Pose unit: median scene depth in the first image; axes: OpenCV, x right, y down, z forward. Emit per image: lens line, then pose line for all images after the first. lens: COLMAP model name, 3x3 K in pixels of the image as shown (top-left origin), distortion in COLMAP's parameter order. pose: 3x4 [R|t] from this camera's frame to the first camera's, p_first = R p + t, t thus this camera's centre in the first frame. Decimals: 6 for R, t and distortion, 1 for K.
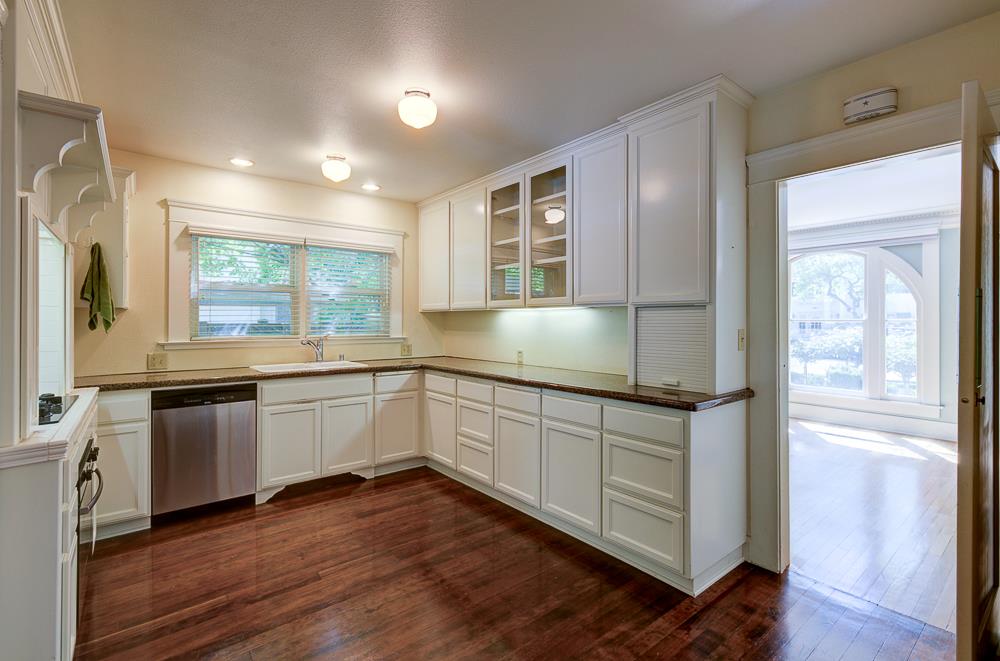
lens RADIAL K [[451.5, 0, 493.7], [0, 451.5, 329.9], [0, 0, 1]] dist [-0.010199, 0.003168]
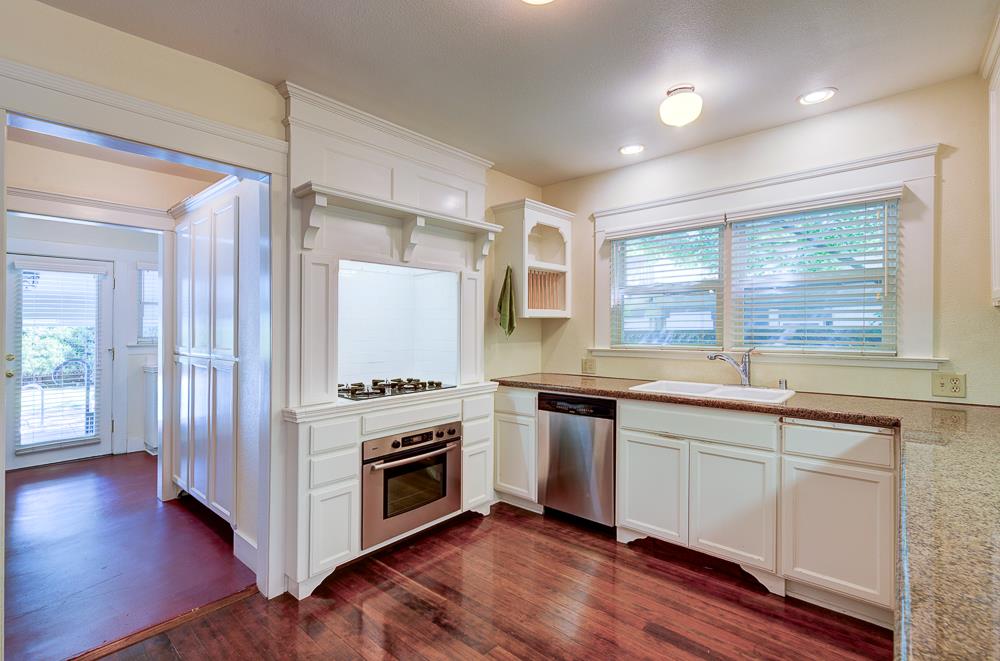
lens RADIAL K [[451.5, 0, 494.5], [0, 451.5, 328.9], [0, 0, 1]] dist [-0.010199, 0.003168]
pose [[0.164398, 0.000287, -0.986394, 0.266768], [-0.011642, 0.999931, -0.001650, -0.013491], [0.986325, 0.011755, 0.164390, 0.581621]]
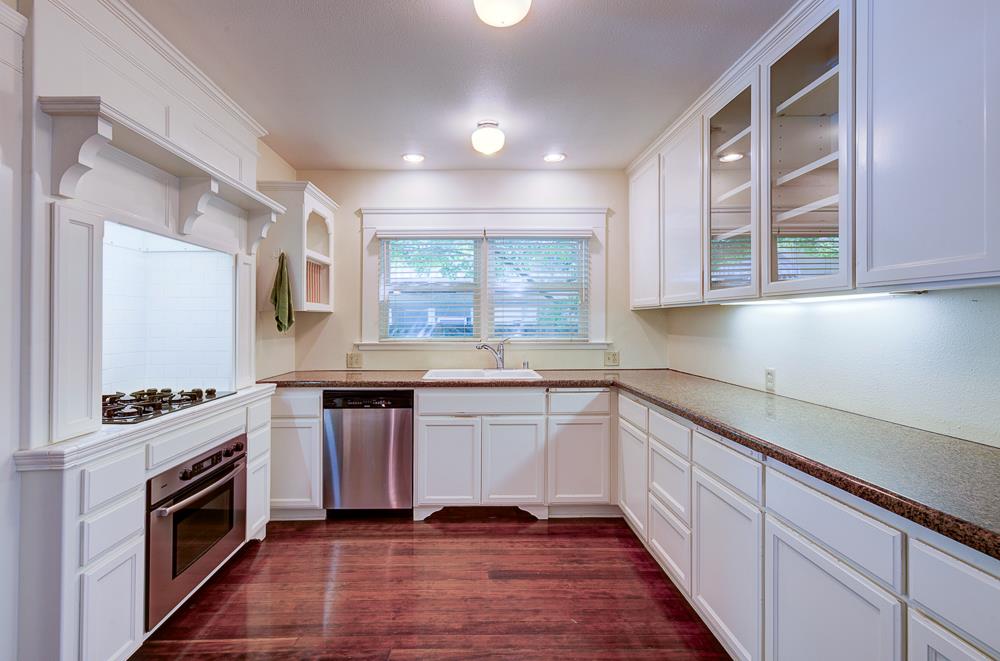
lens RADIAL K [[451.5, 0, 469.6], [0, 451.5, 324.1], [0, 0, 1]] dist [-0.010199, 0.003168]
pose [[0.787850, 0.000452, -0.615867, 0.125616], [-0.008450, 0.999914, -0.010076, -0.007861], [0.615809, 0.013143, 0.787786, 0.312133]]
